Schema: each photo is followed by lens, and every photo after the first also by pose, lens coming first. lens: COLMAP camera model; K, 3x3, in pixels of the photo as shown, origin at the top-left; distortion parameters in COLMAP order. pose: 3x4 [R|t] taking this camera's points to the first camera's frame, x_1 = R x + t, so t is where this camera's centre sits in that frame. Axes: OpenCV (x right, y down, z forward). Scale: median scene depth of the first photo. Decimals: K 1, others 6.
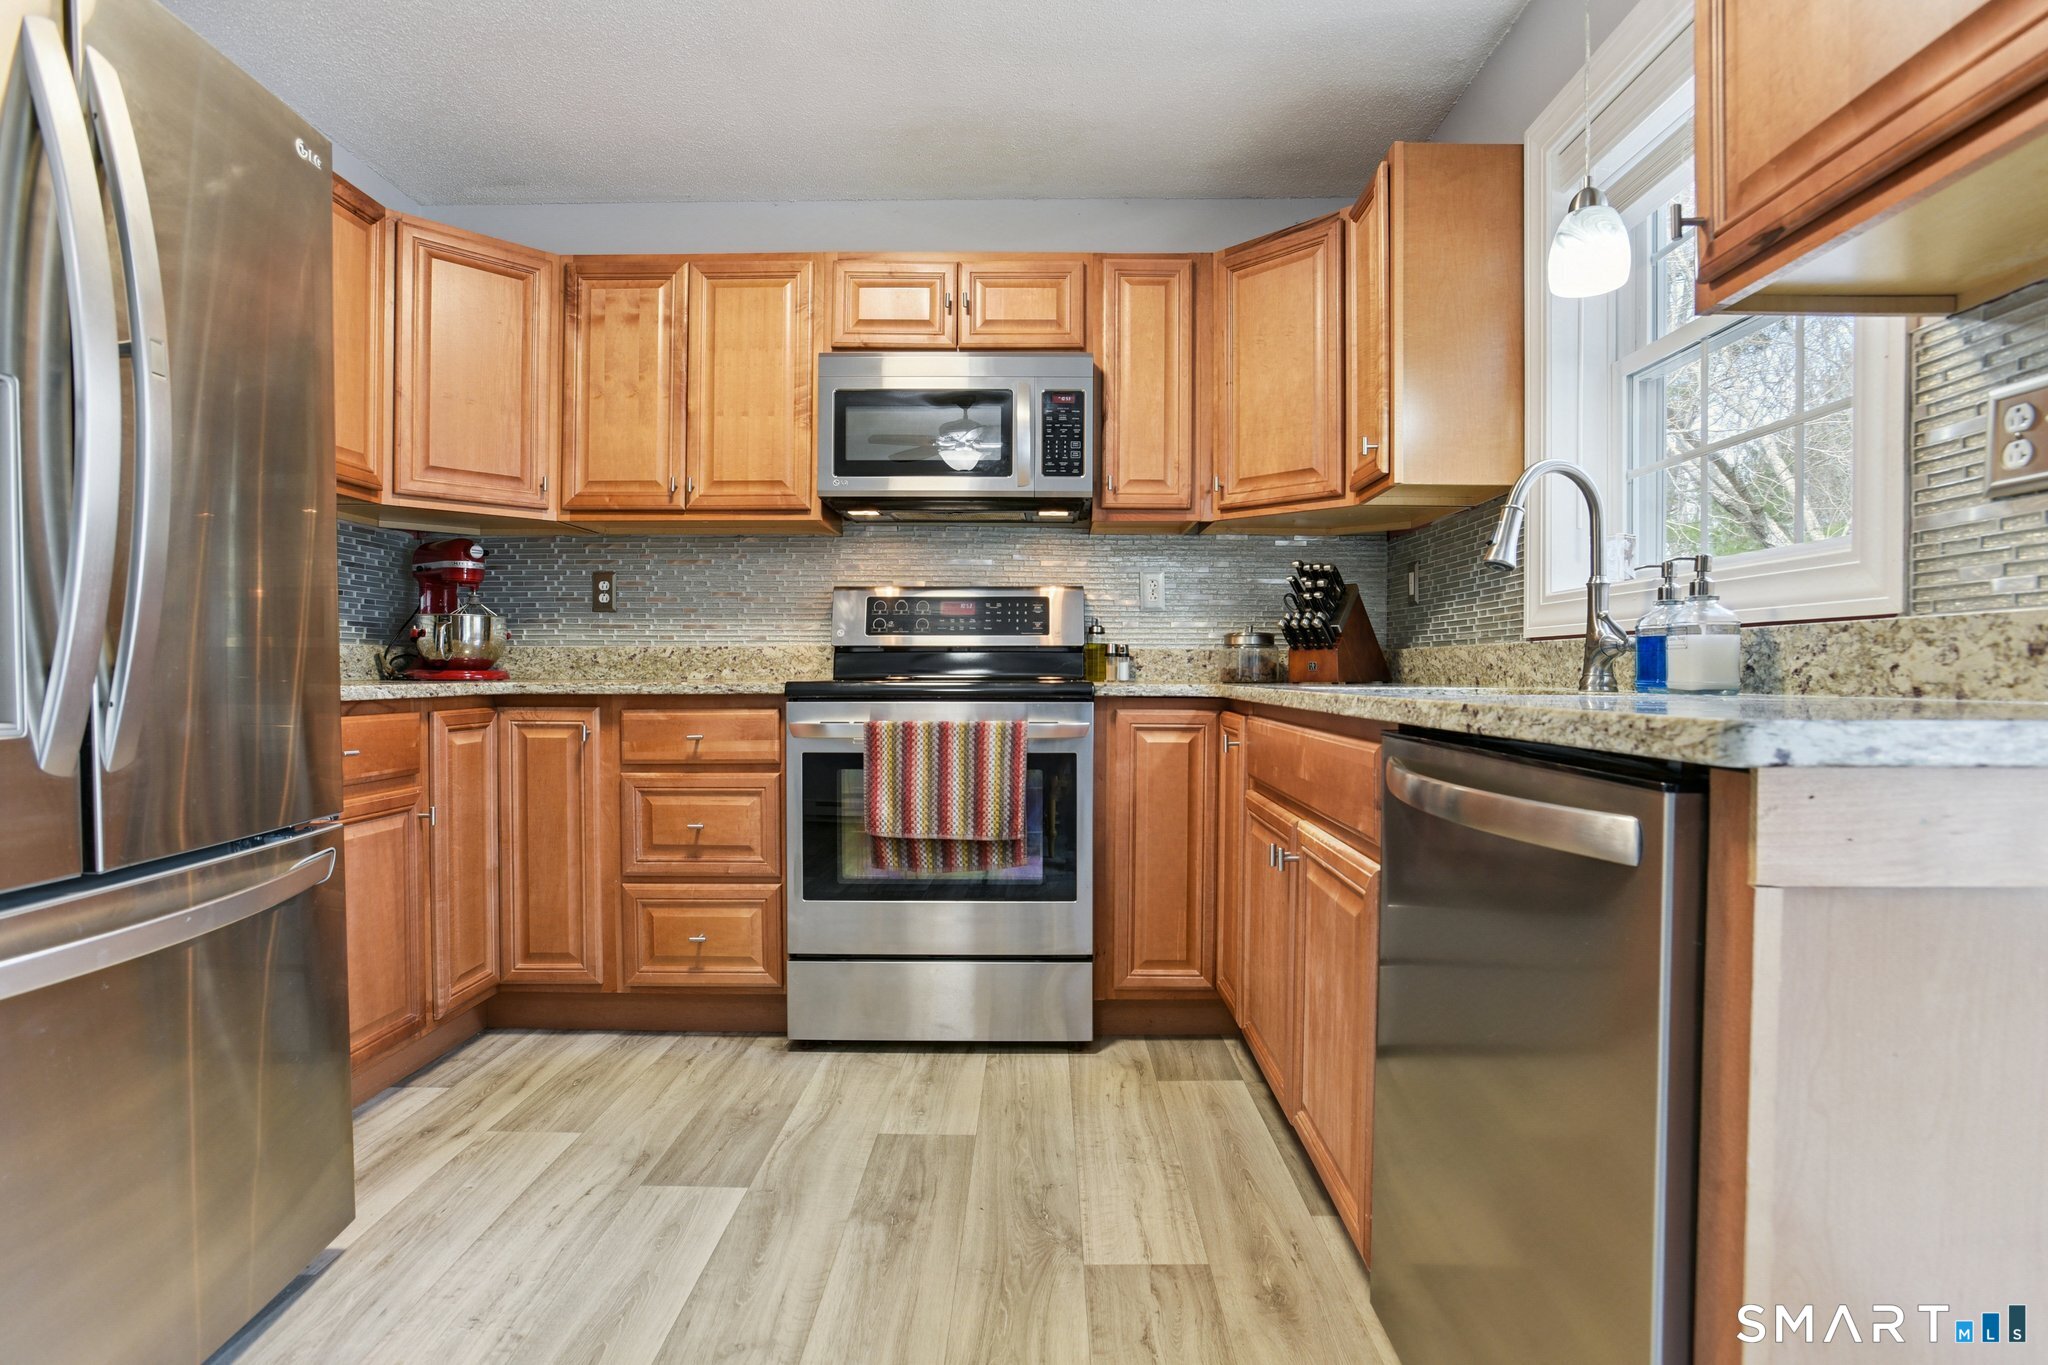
lens RADIAL K [[1000.6, 0, 1035.1], [0, 1000.6, 681.6], [0, 0, 1]] dist [-0.040480, 0.014375]
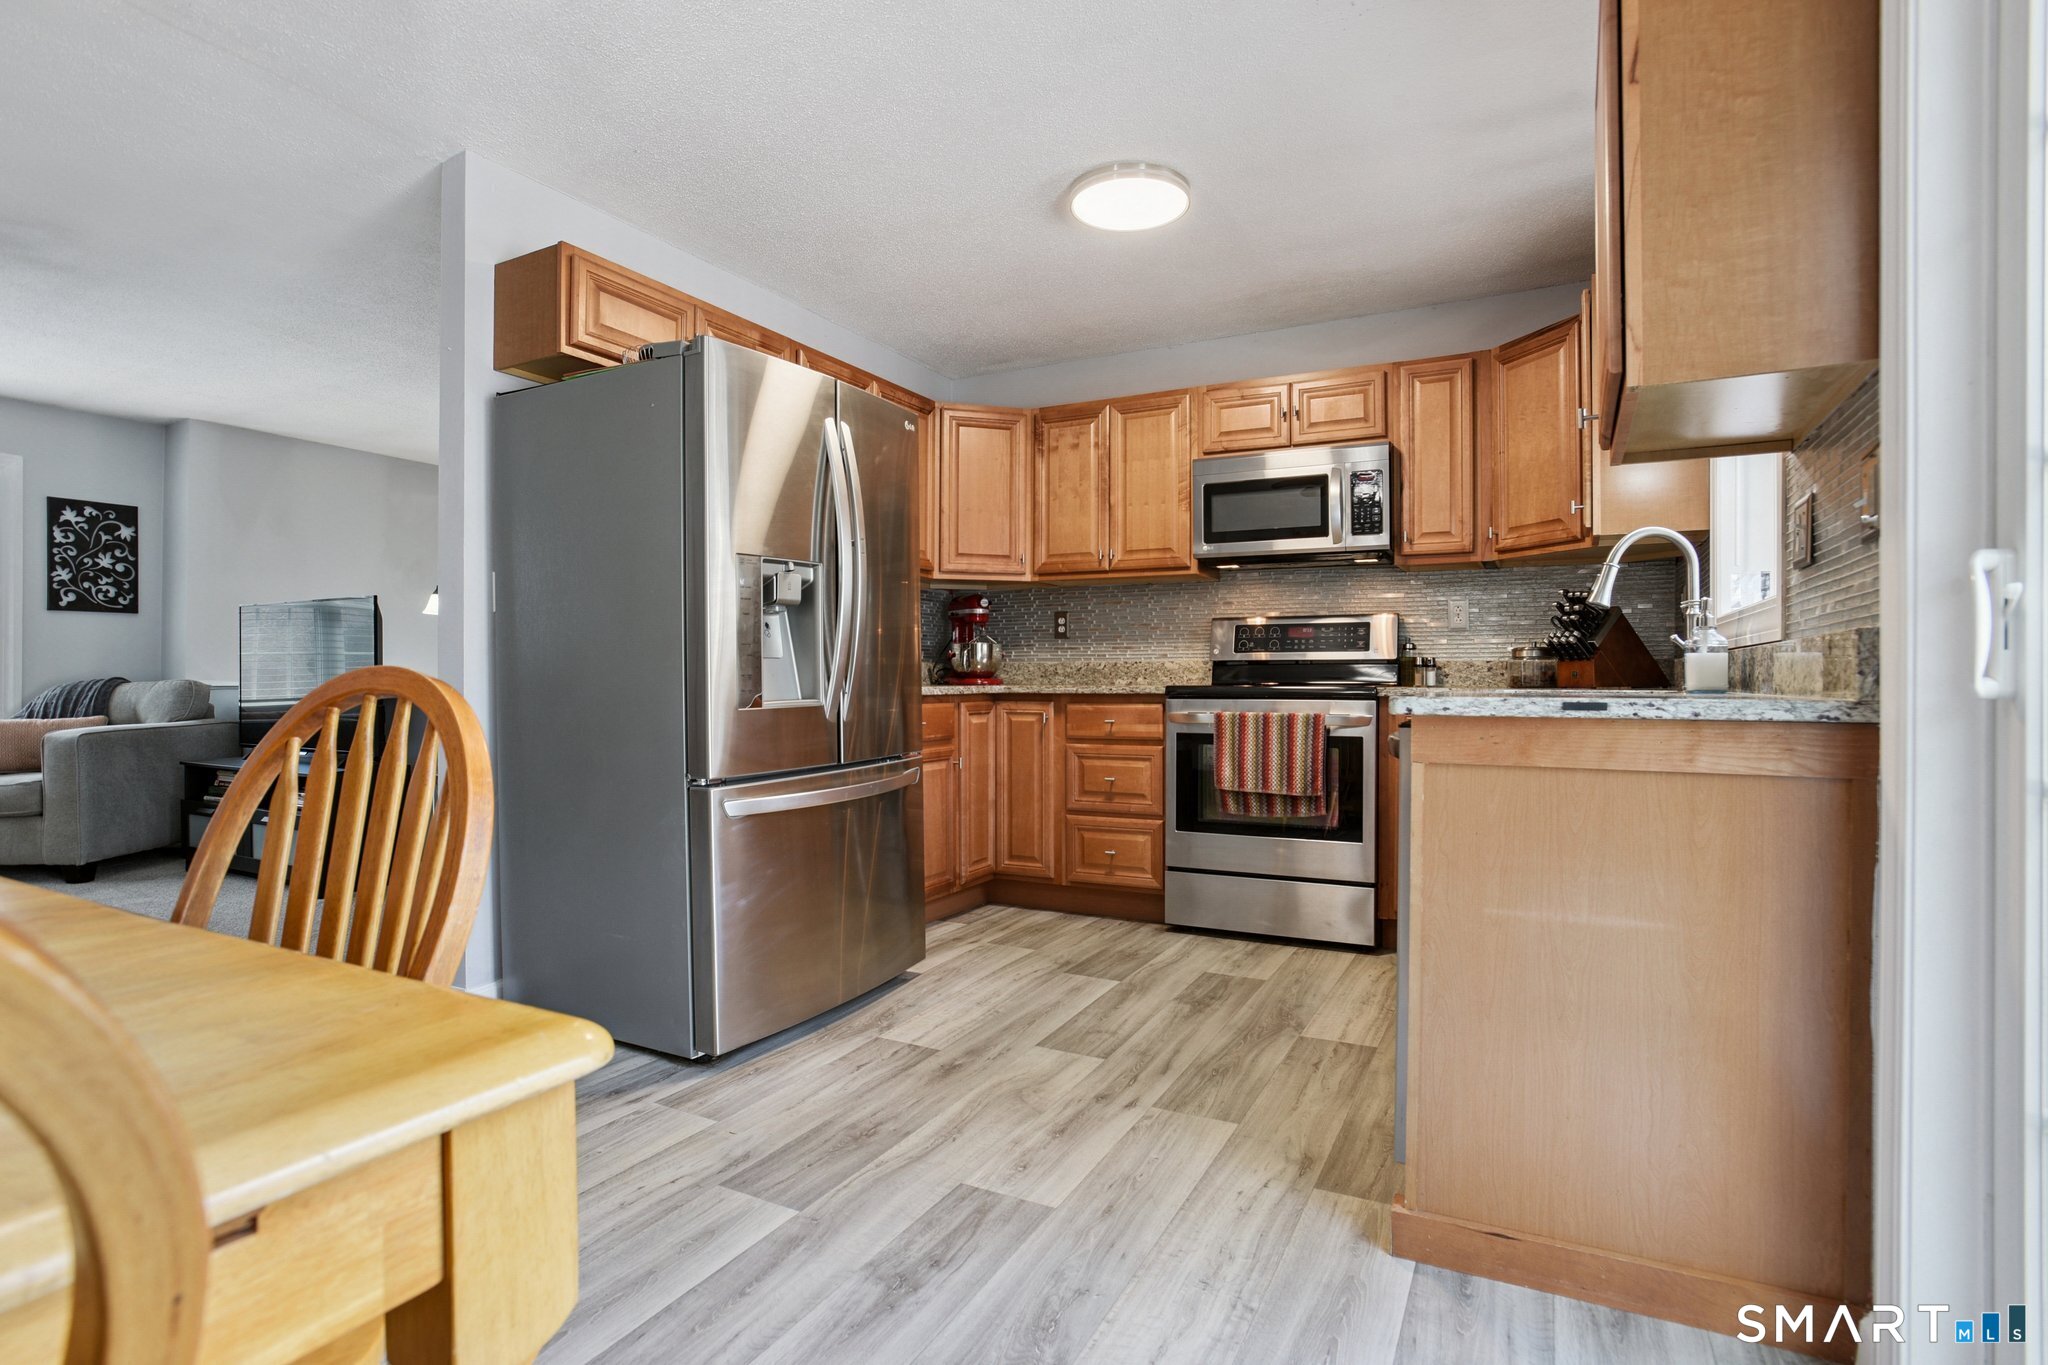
lens RADIAL K [[1000.6, 0, 1035.1], [0, 1000.6, 678.1], [0, 0, 1]] dist [-0.040480, 0.014375]
pose [[0.893087, -0.001774, -0.449880, 0.248041], [-0.003176, 0.999942, -0.010249, 0.004683], [0.449872, 0.010582, 0.893030, -0.427990]]
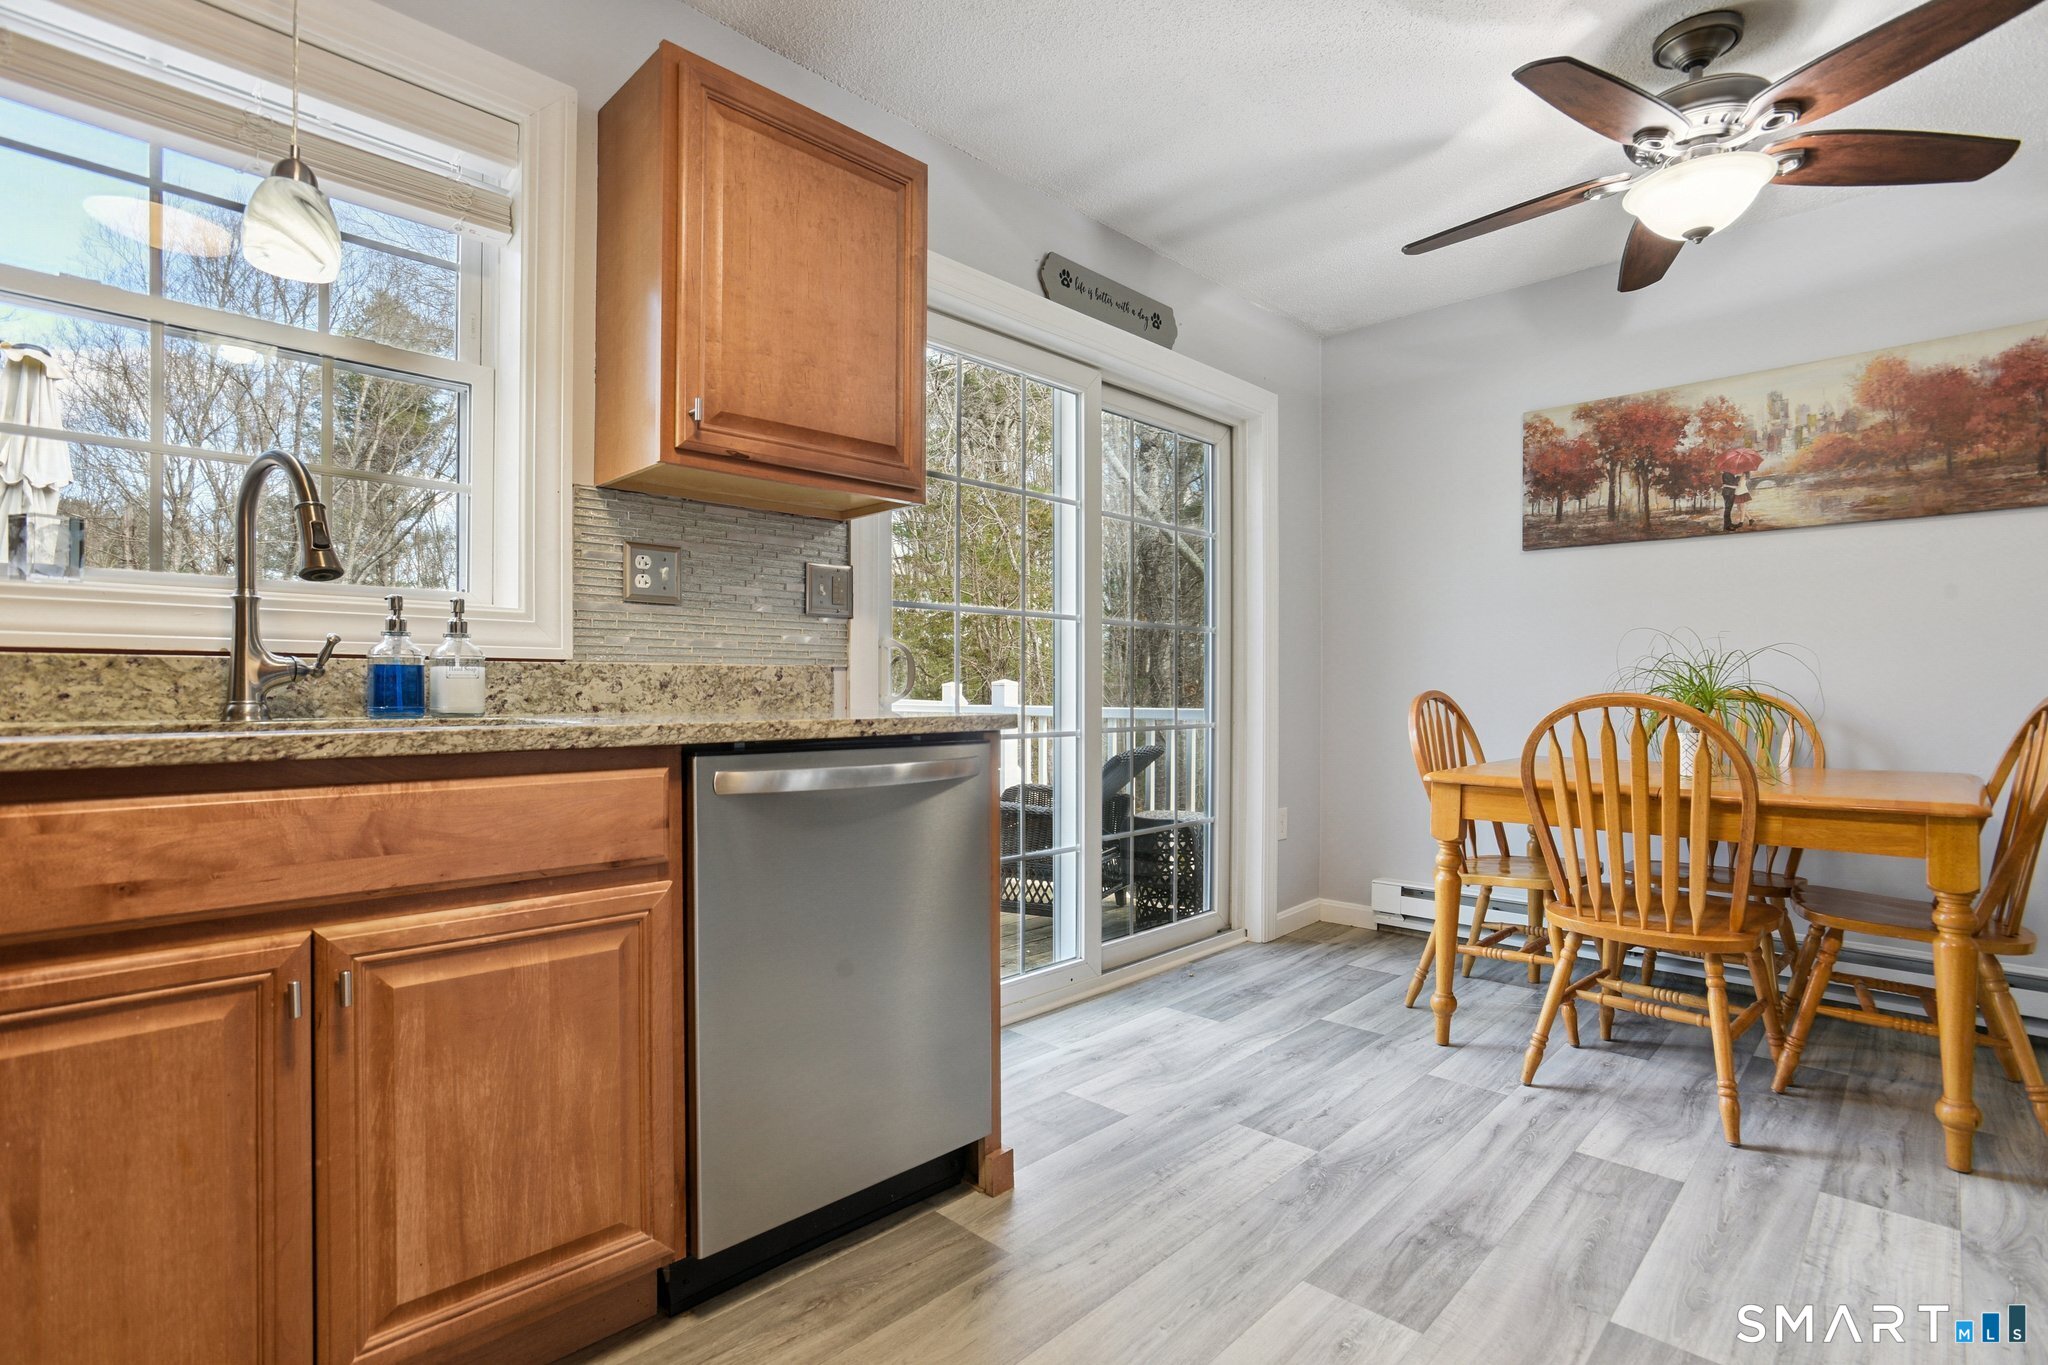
lens RADIAL K [[1000.6, 0, 1022.5], [0, 1000.6, 685.5], [0, 0, 1]] dist [-0.040480, 0.014375]
pose [[-0.728722, 0.005455, 0.684788, -0.351302], [0.007361, 0.999973, -0.000133, -0.023150], [-0.684771, 0.004944, -0.728742, 1.370981]]
